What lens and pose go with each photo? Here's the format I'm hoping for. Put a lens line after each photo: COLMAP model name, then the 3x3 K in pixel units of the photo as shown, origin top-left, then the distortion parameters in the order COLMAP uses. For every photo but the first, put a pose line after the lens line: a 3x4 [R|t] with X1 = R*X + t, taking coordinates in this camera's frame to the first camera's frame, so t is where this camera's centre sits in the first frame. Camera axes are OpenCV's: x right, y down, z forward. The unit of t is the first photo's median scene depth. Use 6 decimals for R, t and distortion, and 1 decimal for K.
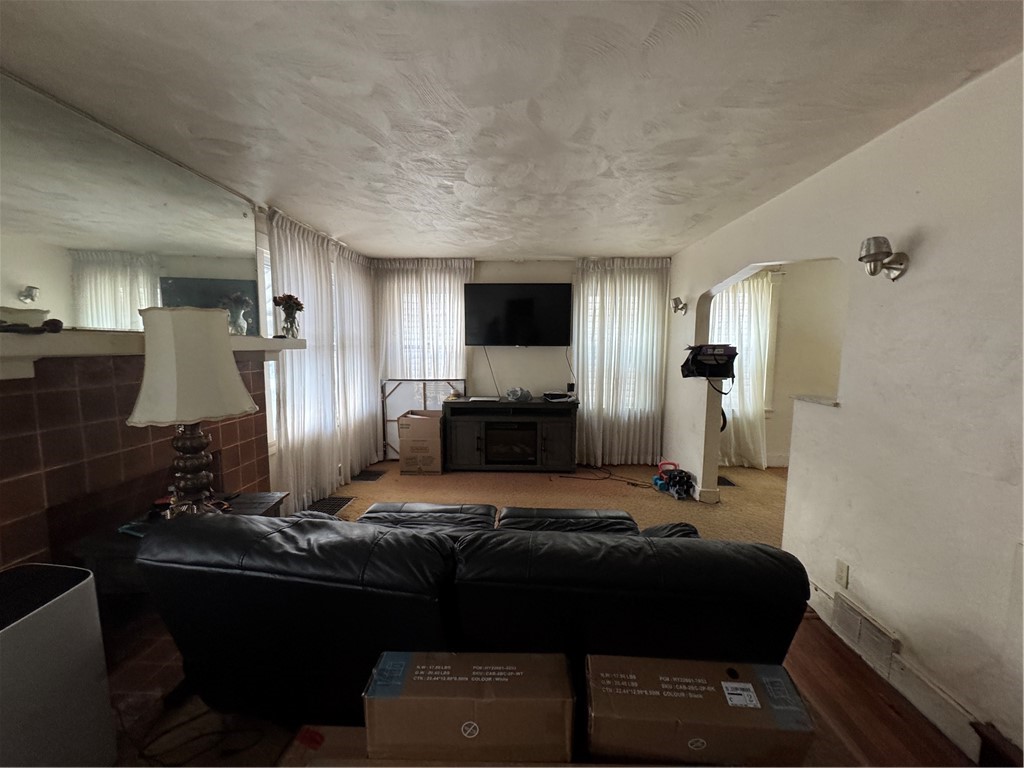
lens RADIAL K [[409.0, 0, 512.0], [0, 409.0, 384.0], [0, 0, 1]] dist [-0.002341, -0.000469]
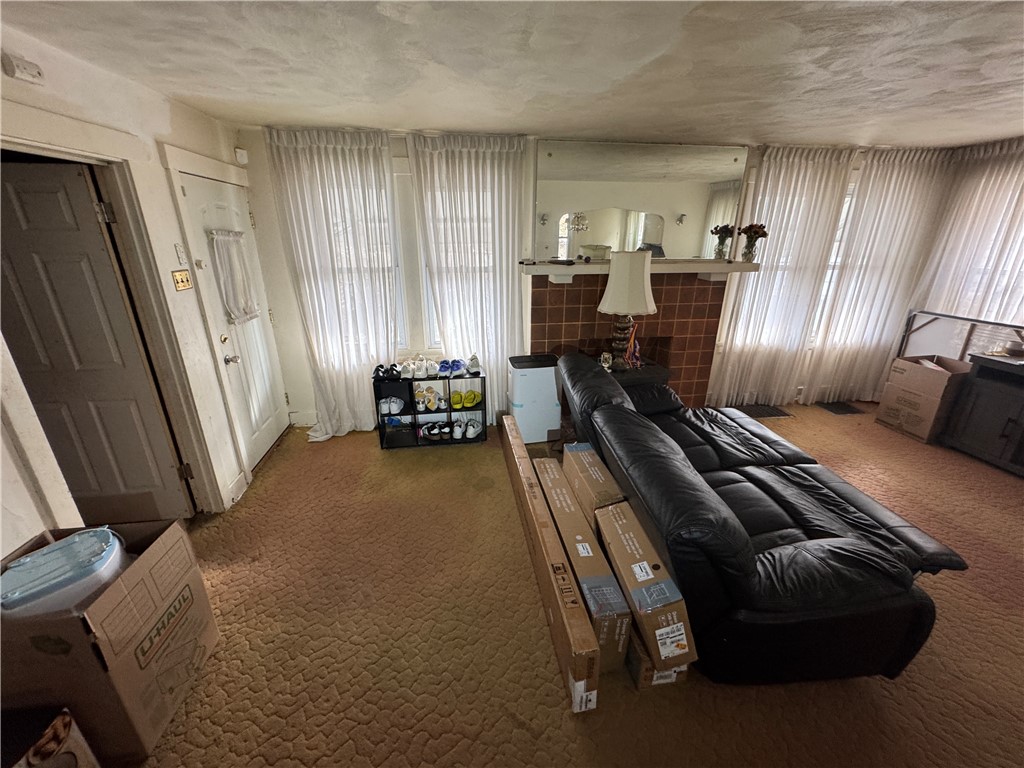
lens RADIAL K [[409.0, 0, 512.0], [0, 409.0, 384.0], [0, 0, 1]] dist [-0.002341, -0.000469]
pose [[0.174764, 0.333740, -0.926323, 0.380846], [-0.095154, 0.942123, 0.321480, -0.062792], [0.980002, 0.031960, 0.196406, 0.063111]]
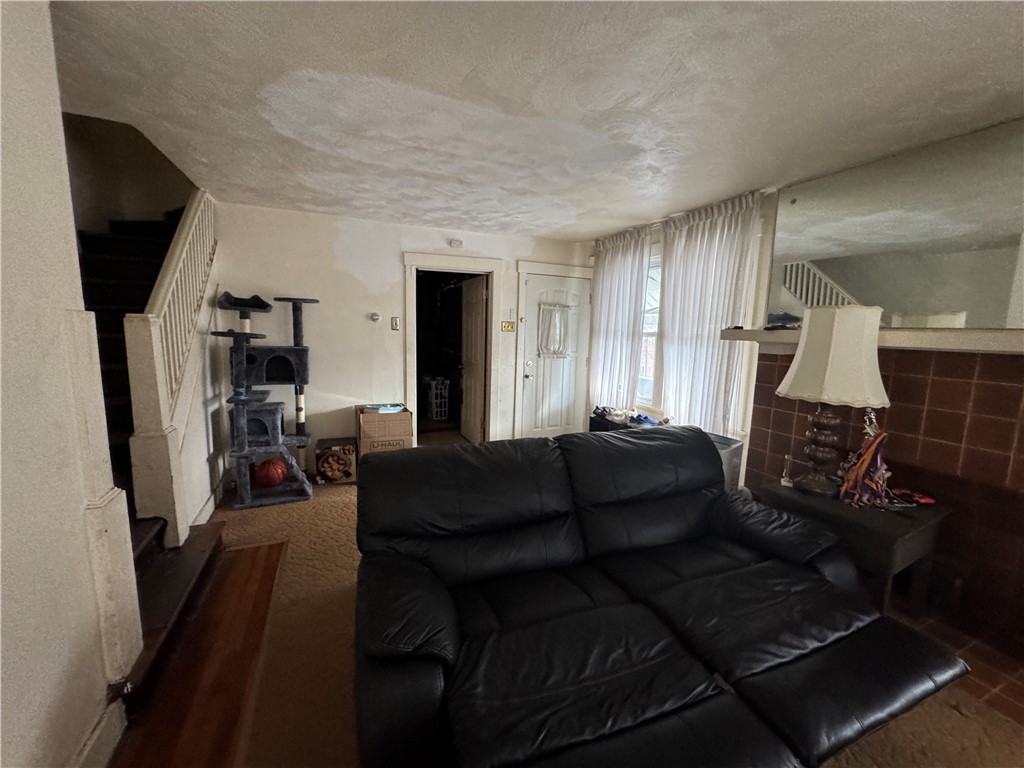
lens RADIAL K [[409.0, 0, 512.0], [0, 409.0, 384.0], [0, 0, 1]] dist [-0.002341, -0.000469]
pose [[-0.902000, 0.027604, -0.430853, 0.205491], [-0.075720, 0.972371, 0.220820, -0.065084], [0.425045, 0.231803, -0.874988, 0.678711]]
